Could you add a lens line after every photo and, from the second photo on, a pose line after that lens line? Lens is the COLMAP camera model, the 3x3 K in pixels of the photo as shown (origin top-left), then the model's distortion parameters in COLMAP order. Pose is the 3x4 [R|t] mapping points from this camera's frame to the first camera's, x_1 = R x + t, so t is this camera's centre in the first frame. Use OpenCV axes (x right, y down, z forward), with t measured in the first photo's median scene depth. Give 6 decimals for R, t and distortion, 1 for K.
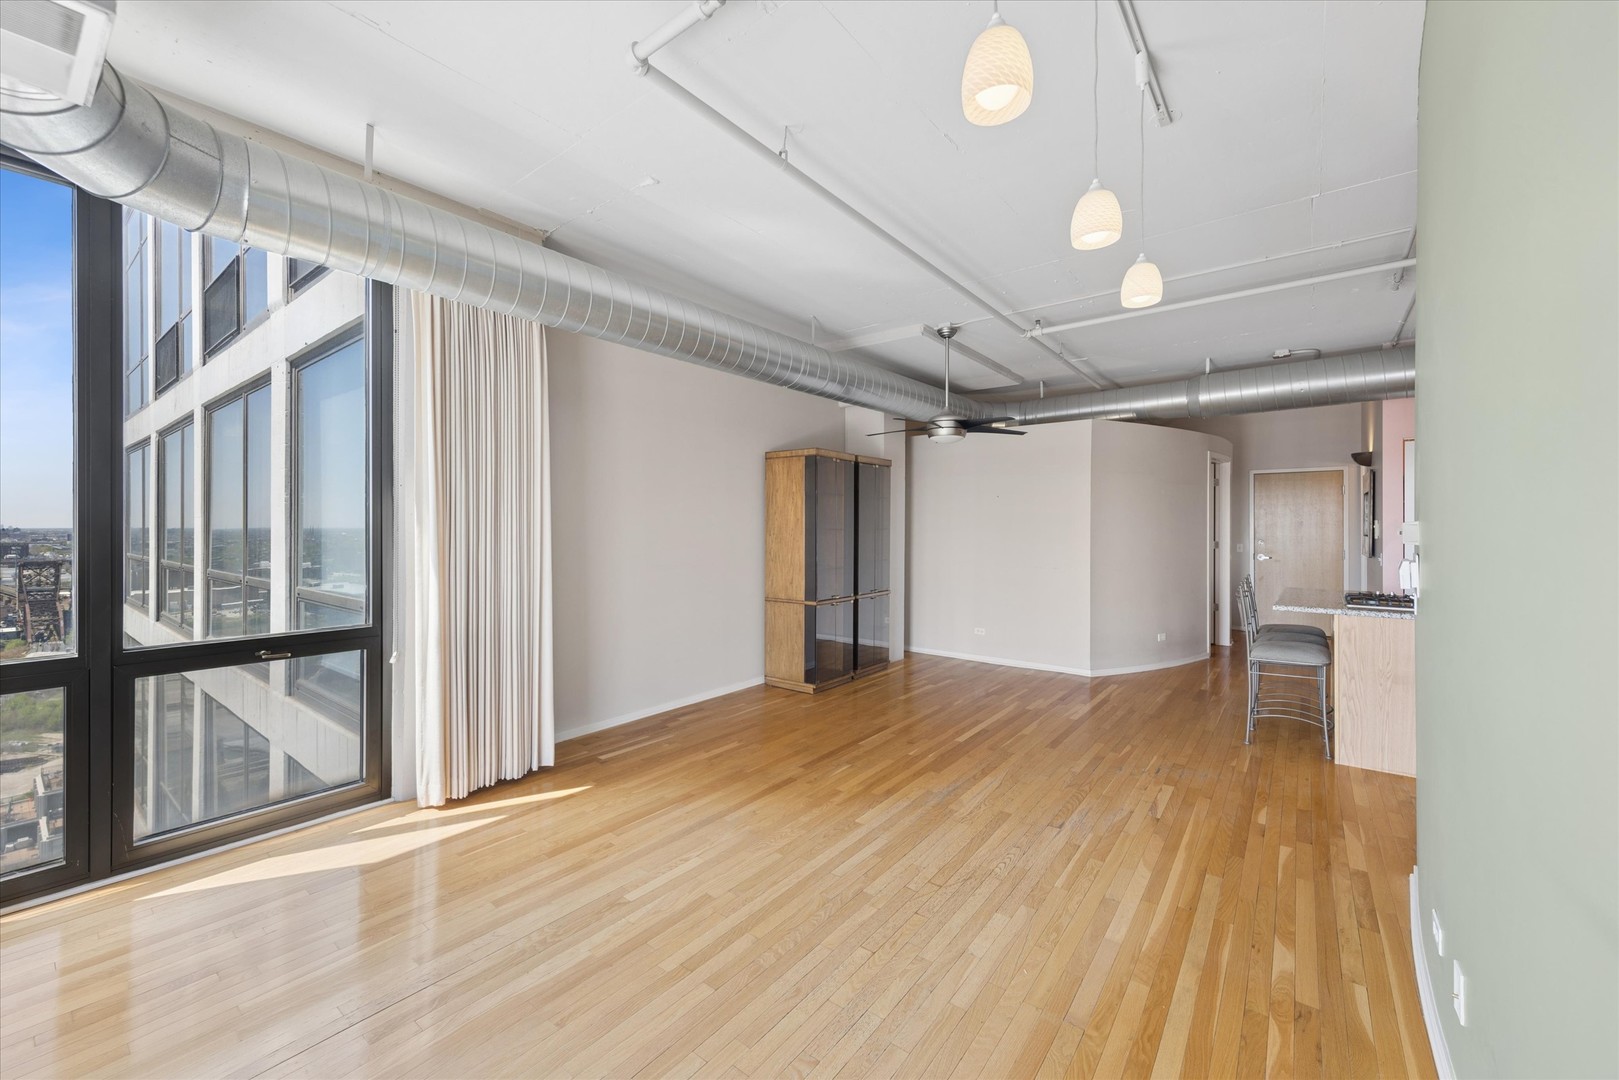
lens RADIAL K [[628.5, 0, 812.0], [0, 628.5, 526.0], [0, 0, 1]] dist [0.006653, -0.001411]
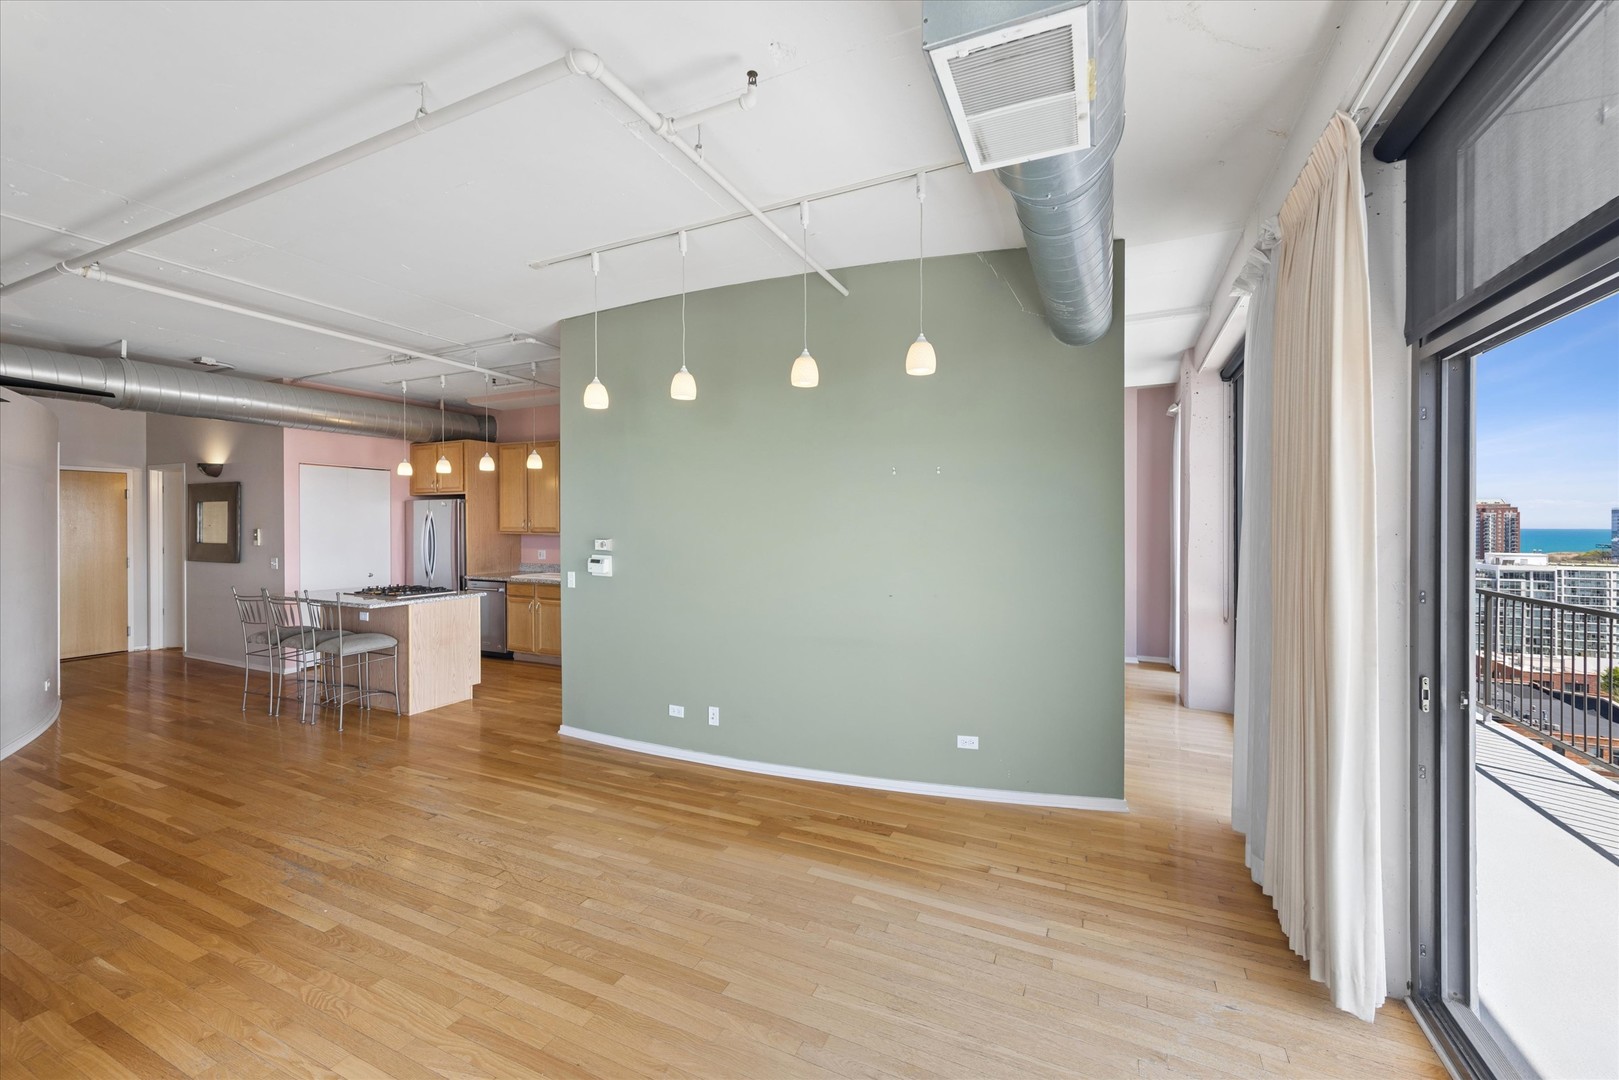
lens RADIAL K [[628.5, 0, 807.5], [0, 628.5, 526.9], [0, 0, 1]] dist [0.006653, -0.001411]
pose [[-0.210471, -0.005170, 0.977586, -0.736919], [-0.002388, 0.999986, 0.004774, -0.036647], [-0.977597, -0.001329, -0.210480, 0.515766]]
